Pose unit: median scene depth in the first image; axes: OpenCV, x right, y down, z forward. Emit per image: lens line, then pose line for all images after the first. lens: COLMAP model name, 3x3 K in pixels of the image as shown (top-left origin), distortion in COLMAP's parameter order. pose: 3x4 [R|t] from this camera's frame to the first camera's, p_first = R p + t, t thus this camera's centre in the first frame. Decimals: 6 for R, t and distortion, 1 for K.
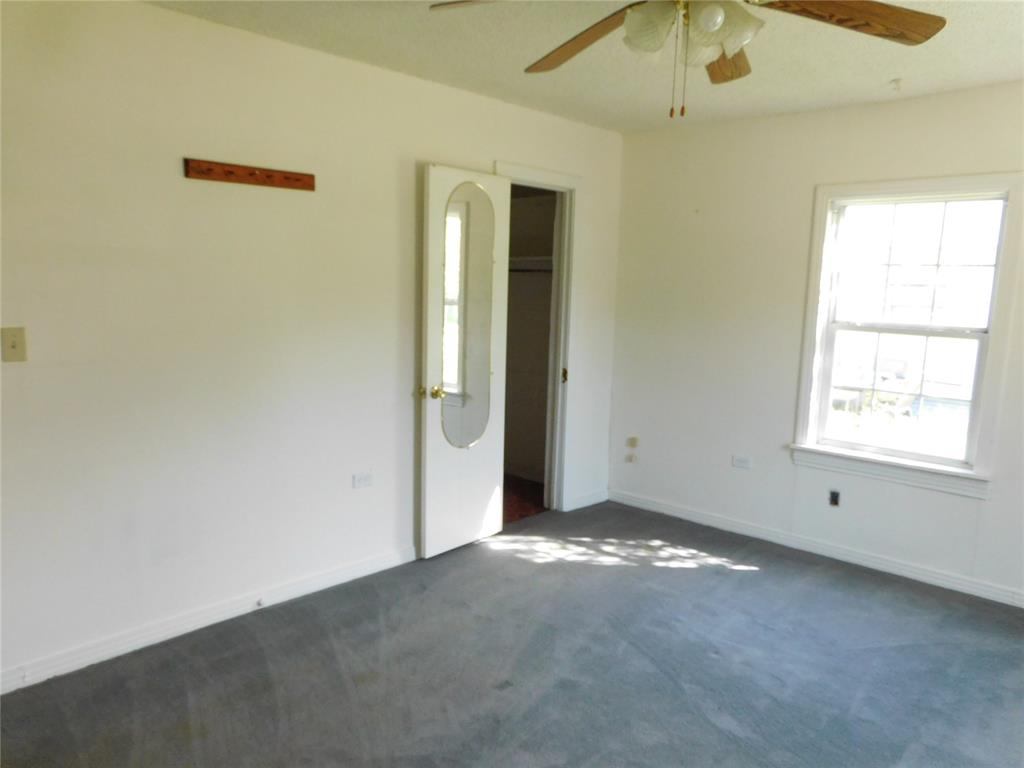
lens RADIAL K [[766.2, 0, 512.0], [0, 766.2, 384.0], [0, 0, 1]] dist [-0.090043, 0.143689]
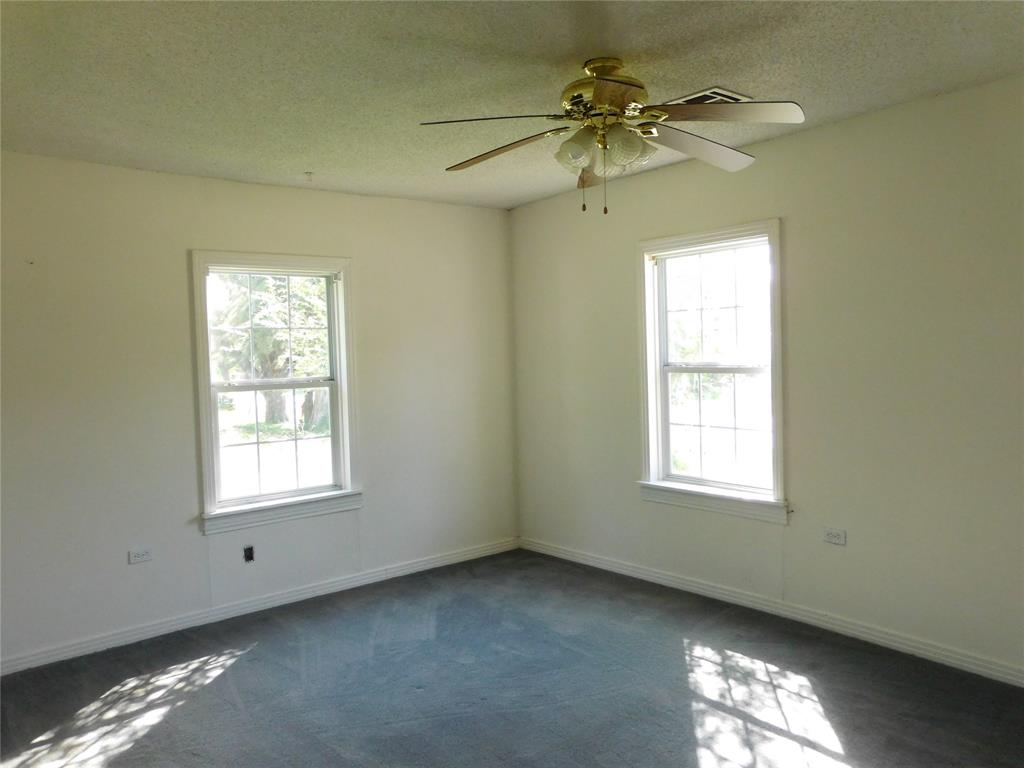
lens RADIAL K [[766.2, 0, 512.0], [0, 766.2, 384.0], [0, 0, 1]] dist [-0.090043, 0.143689]
pose [[0.131217, -0.085968, 0.987619, -0.530034], [0.167978, 0.983755, 0.063314, -0.081971], [-0.977019, 0.157591, 0.143526, 0.473499]]
